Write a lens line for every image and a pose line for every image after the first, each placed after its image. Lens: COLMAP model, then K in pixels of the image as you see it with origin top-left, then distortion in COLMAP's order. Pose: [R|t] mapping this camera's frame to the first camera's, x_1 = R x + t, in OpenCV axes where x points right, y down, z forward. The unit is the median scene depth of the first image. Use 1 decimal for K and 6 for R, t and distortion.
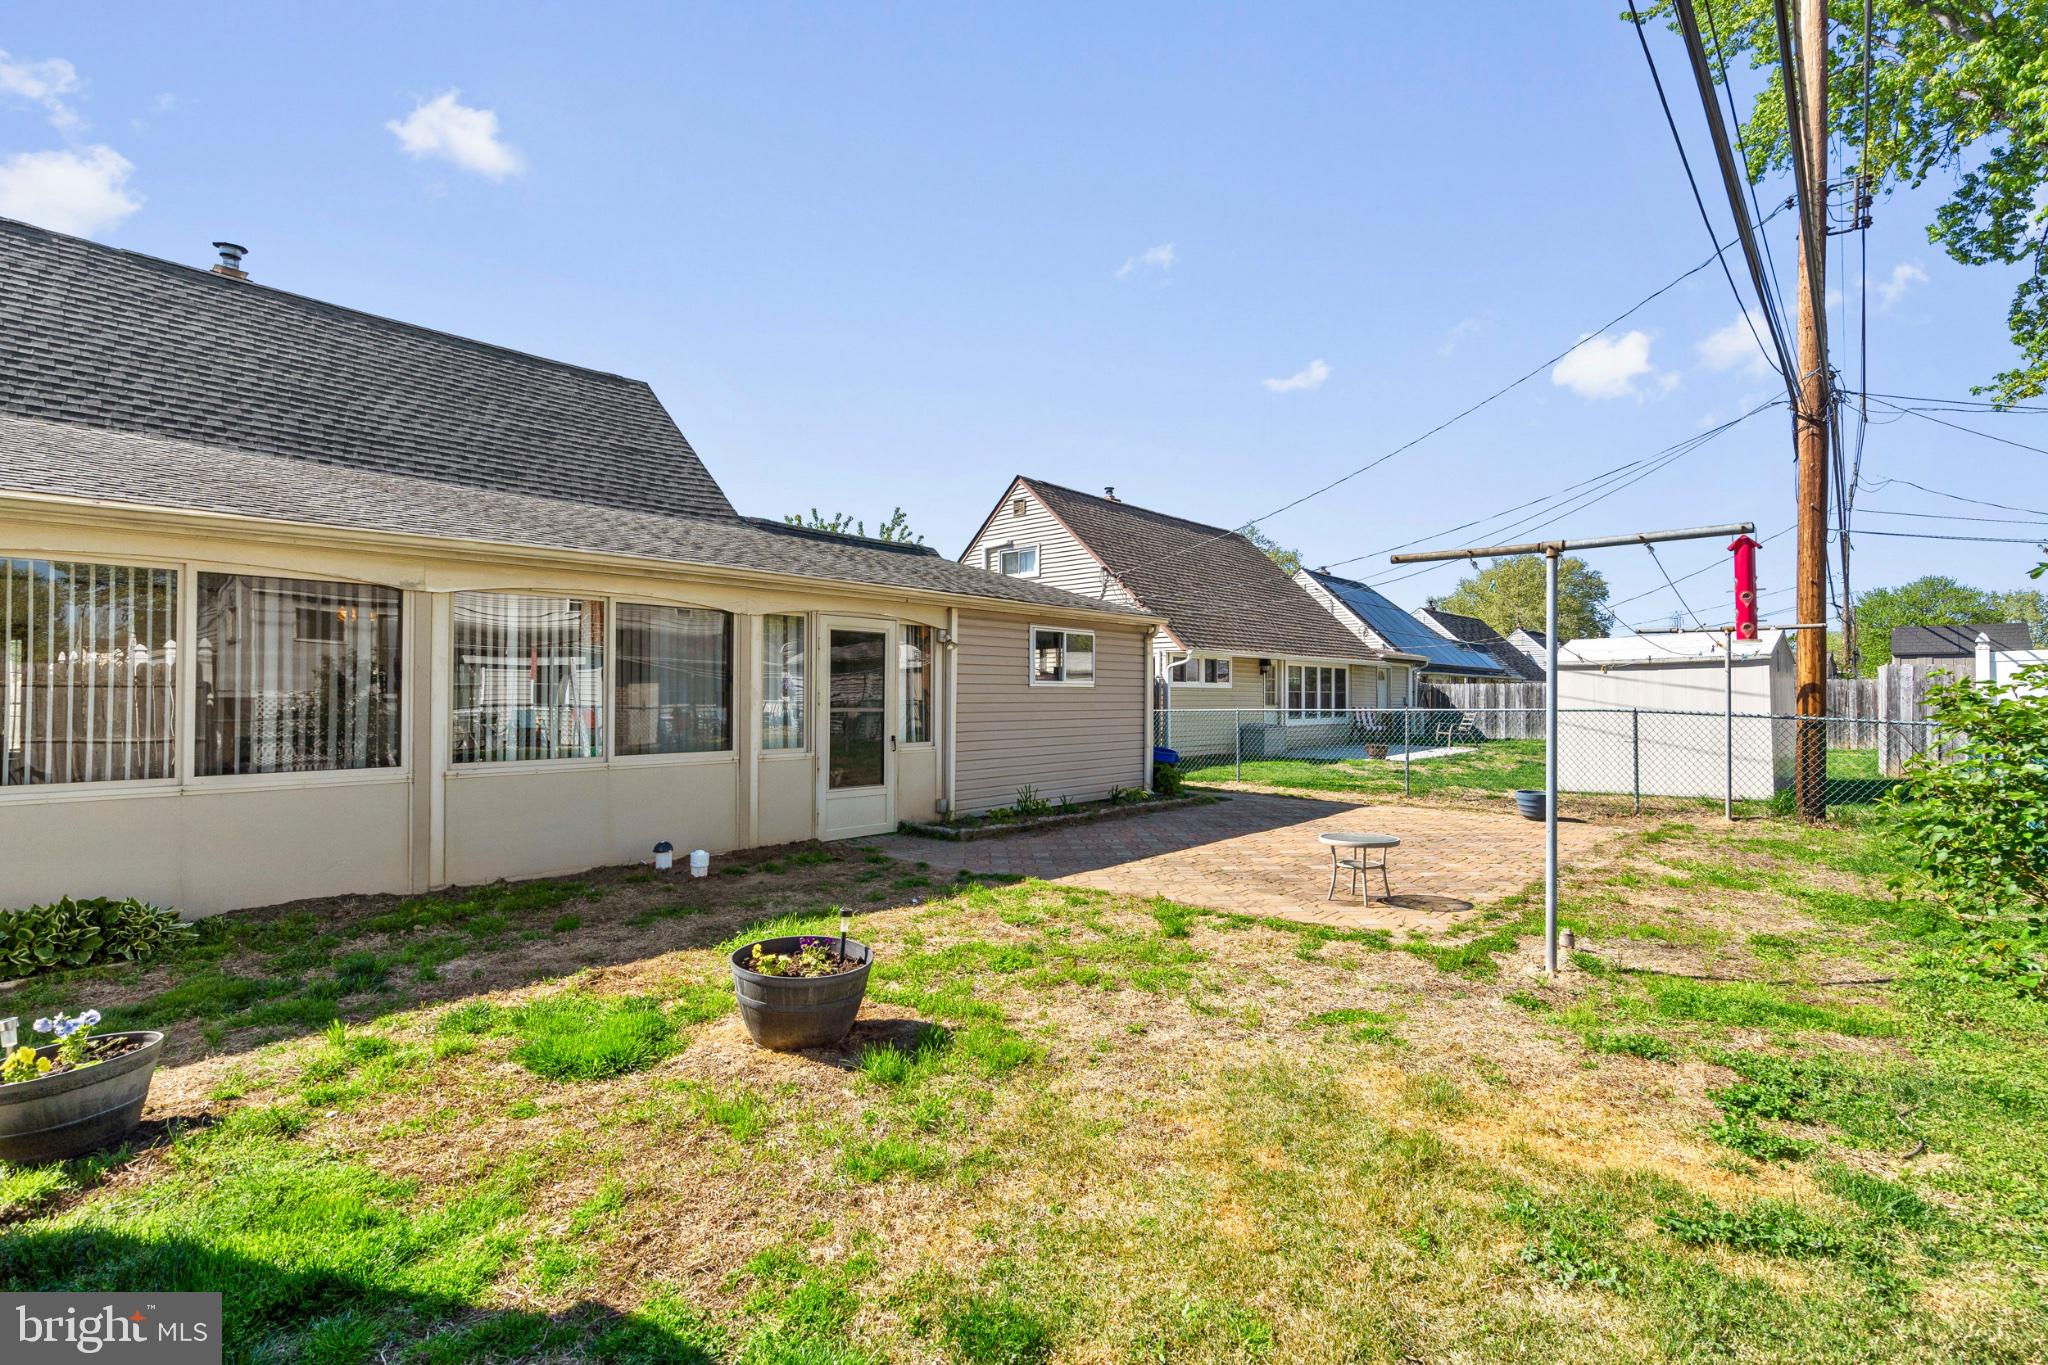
lens RADIAL K [[932.3, 0, 1021.1], [0, 932.3, 687.0], [0, 0, 1]] dist [-0.005835, 0.001027]
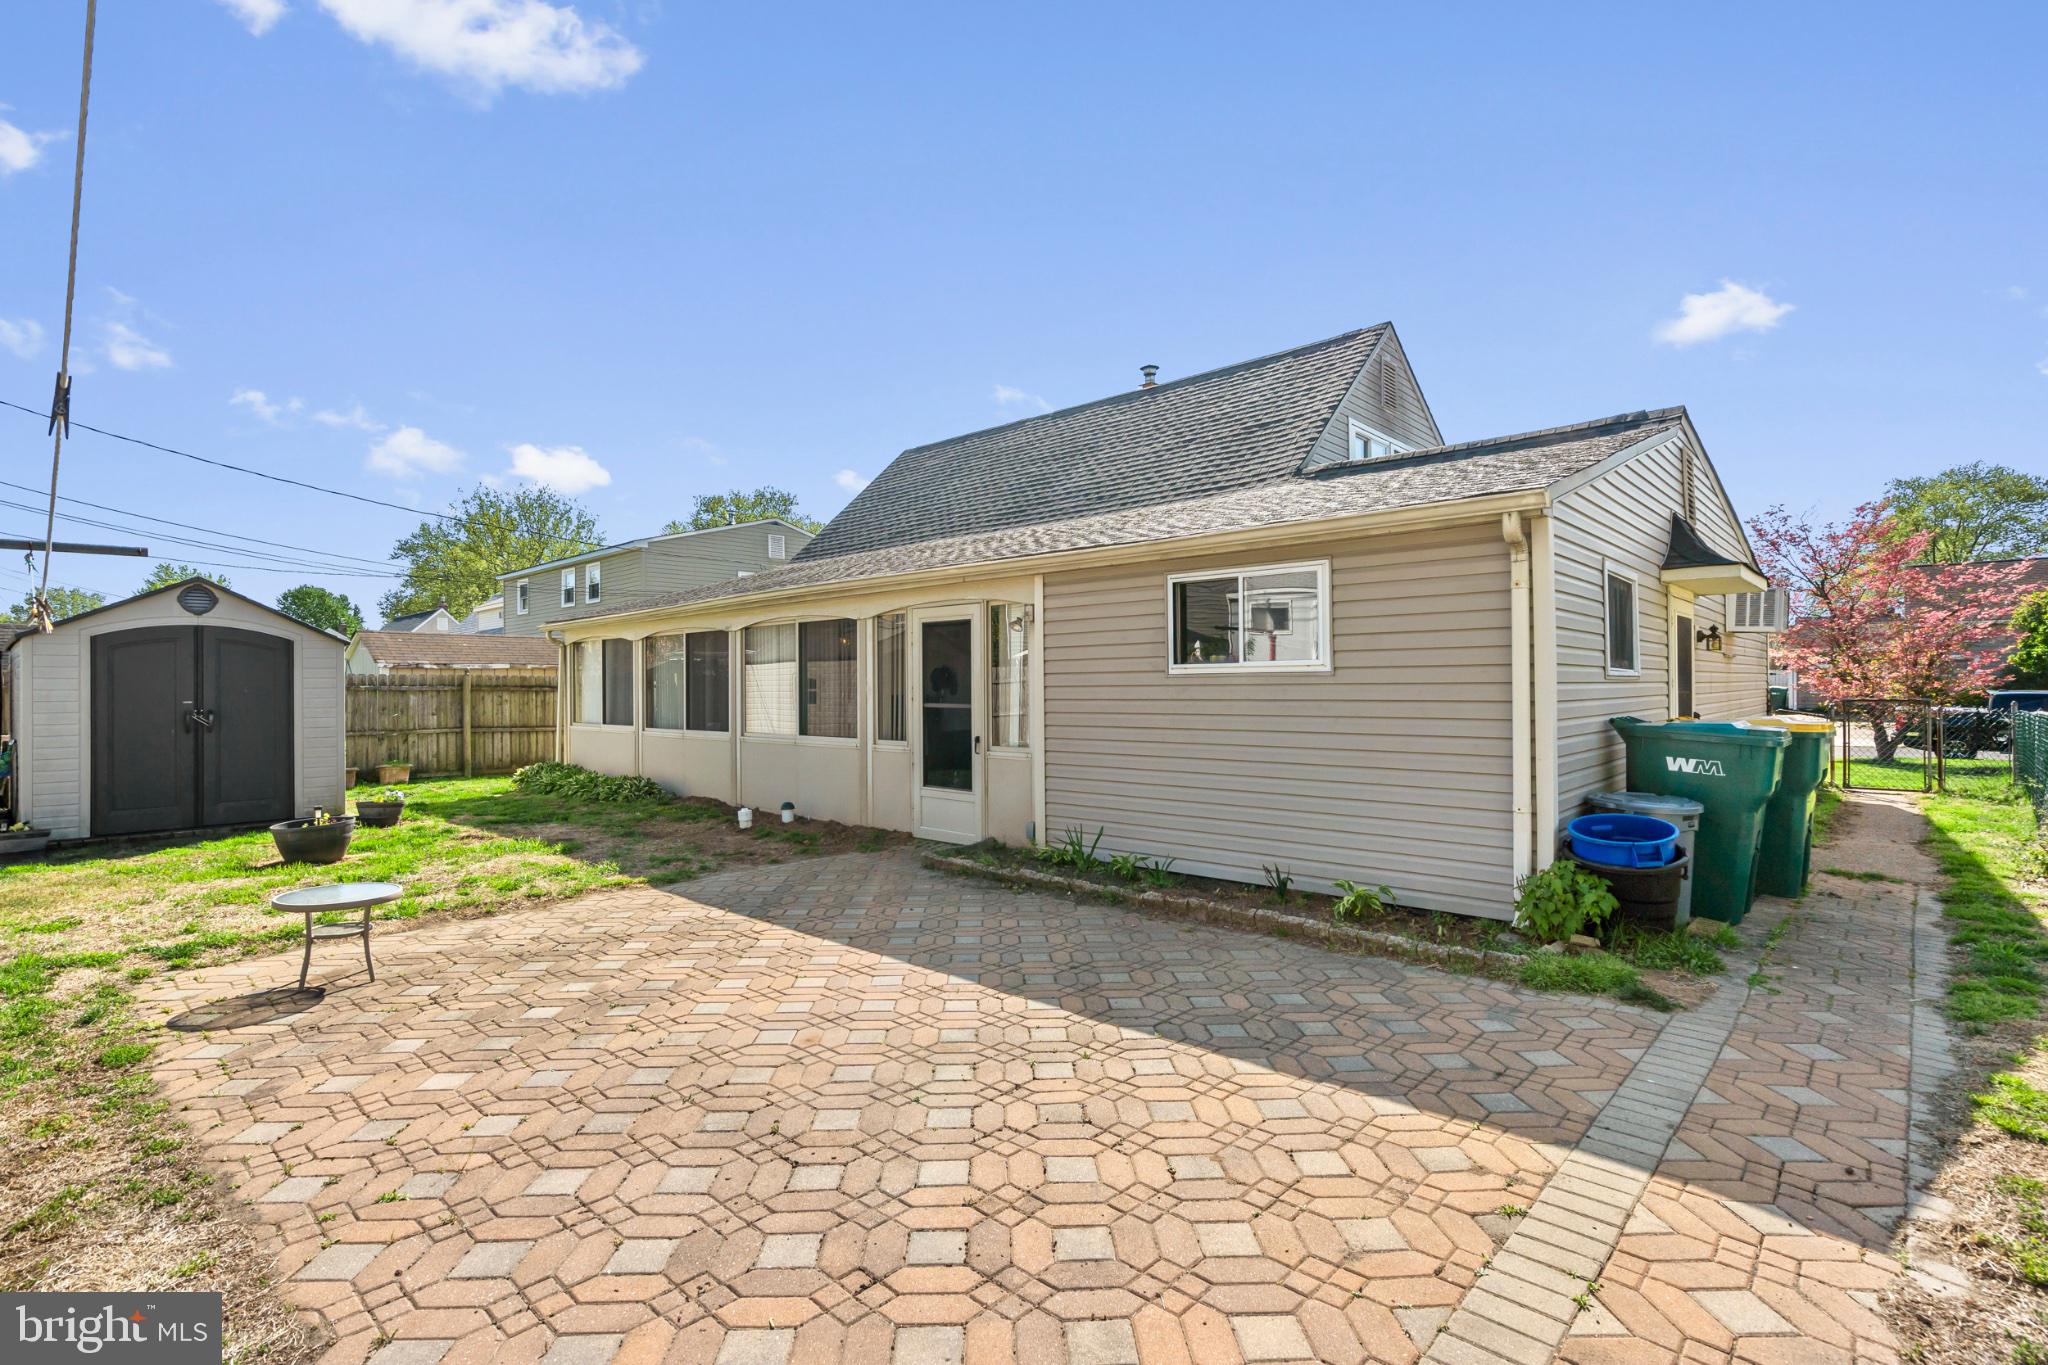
lens RADIAL K [[932.3, 0, 1009.9], [0, 932.3, 692.8], [0, 0, 1]] dist [-0.005835, 0.001027]
pose [[-0.005016, 0.005844, -0.999970, 0.689880], [0.017347, 0.999833, 0.005756, 0.006985], [0.999837, -0.017318, -0.005116, 0.975606]]
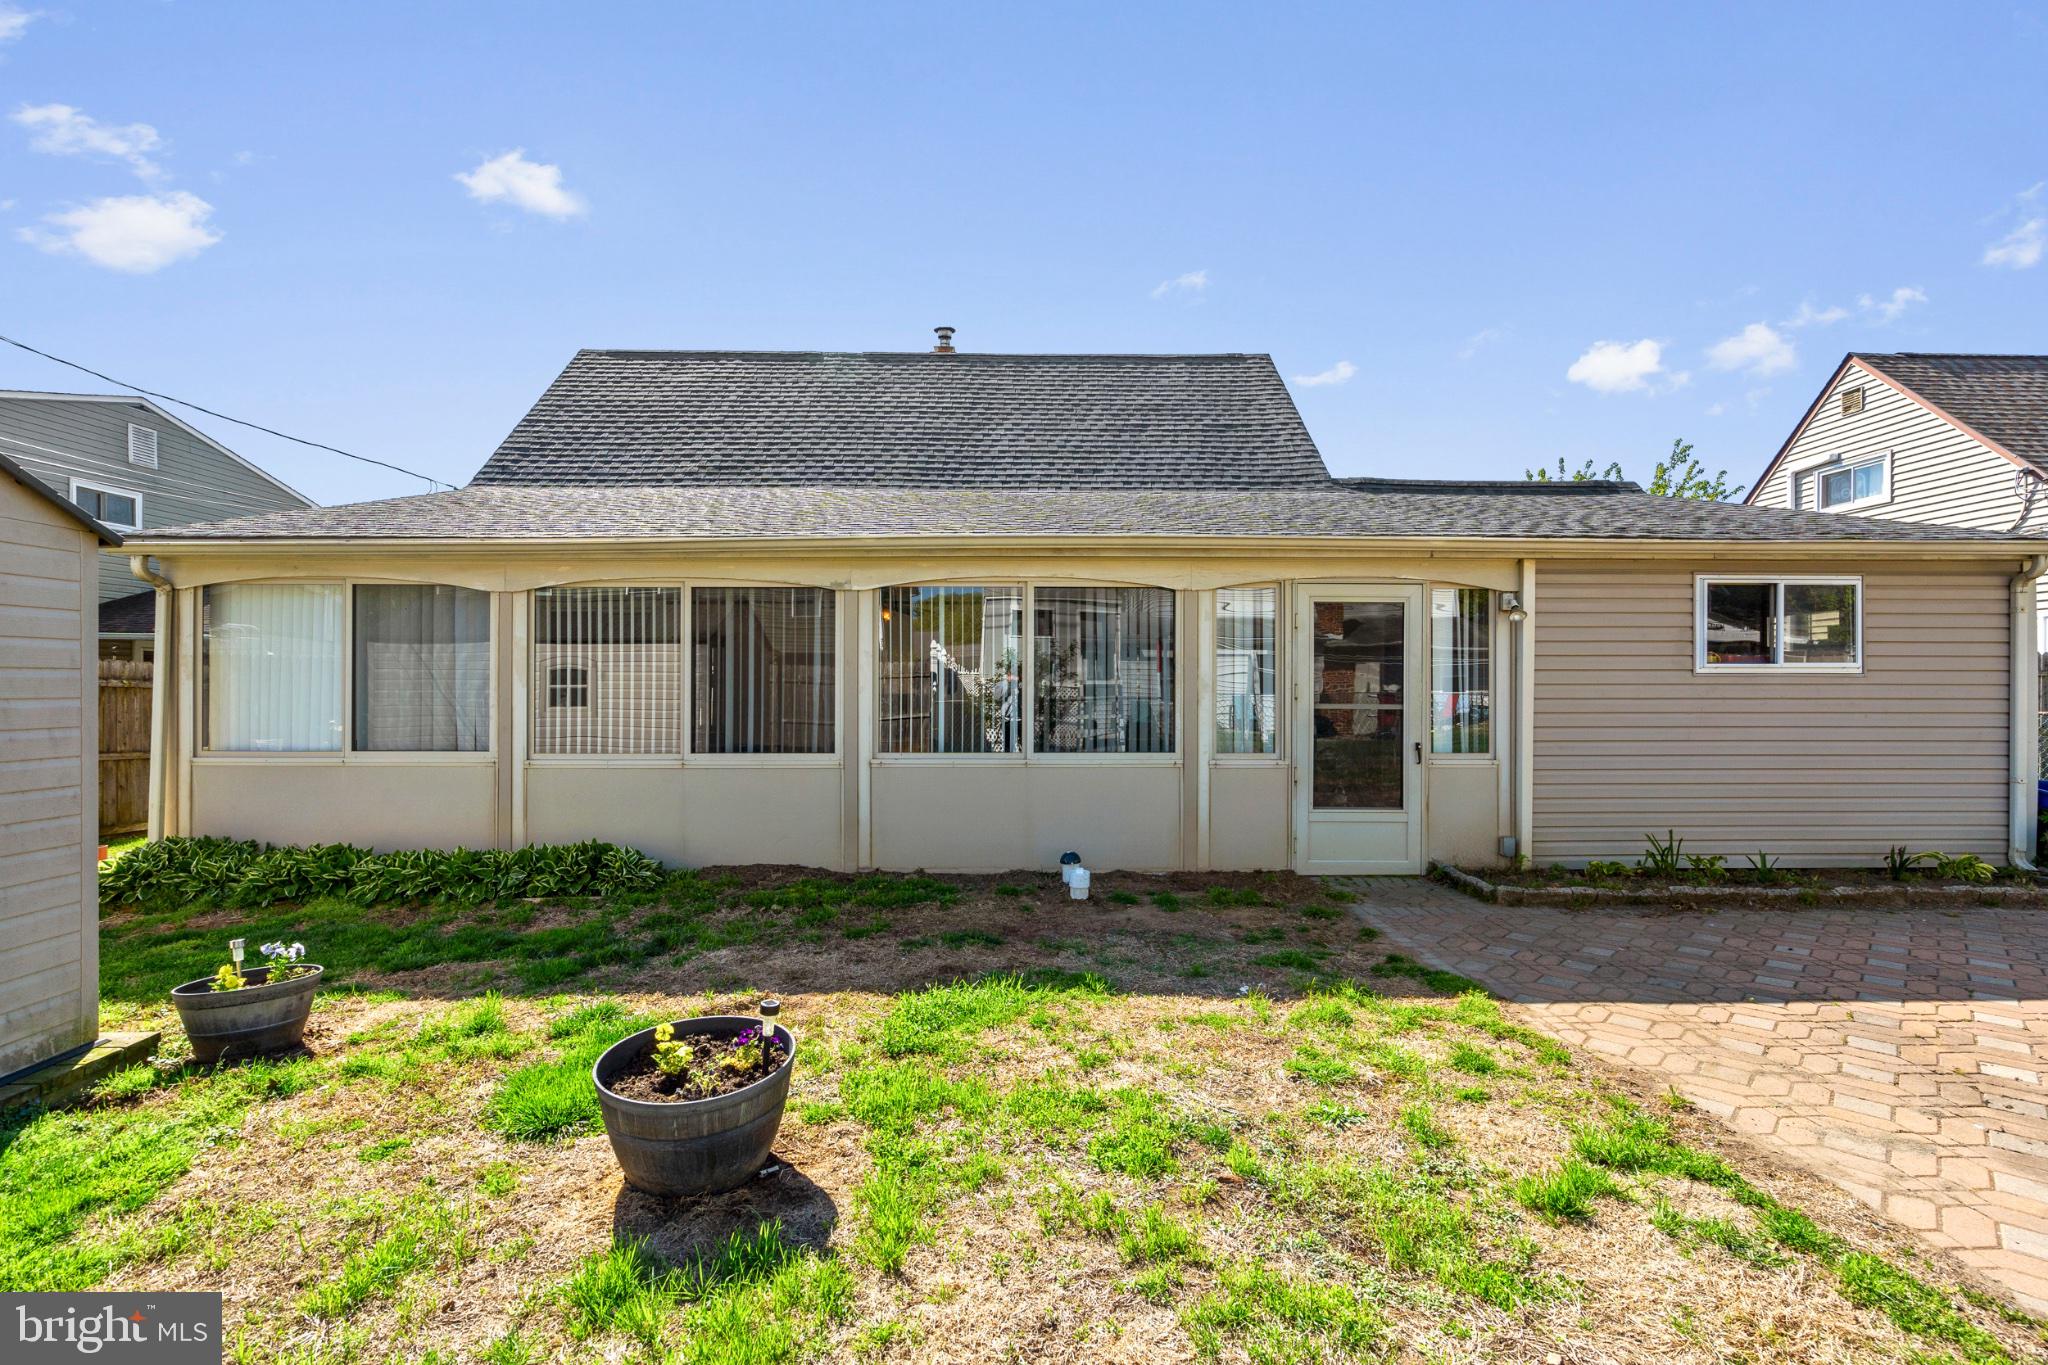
lens RADIAL K [[932.3, 0, 1020.1], [0, 932.3, 677.2], [0, 0, 1]] dist [-0.005835, 0.001027]
pose [[0.680821, -0.005682, -0.732428, 0.174834], [0.007084, 0.999974, -0.001172, -0.000299], [0.732415, -0.004390, 0.680844, 0.263019]]
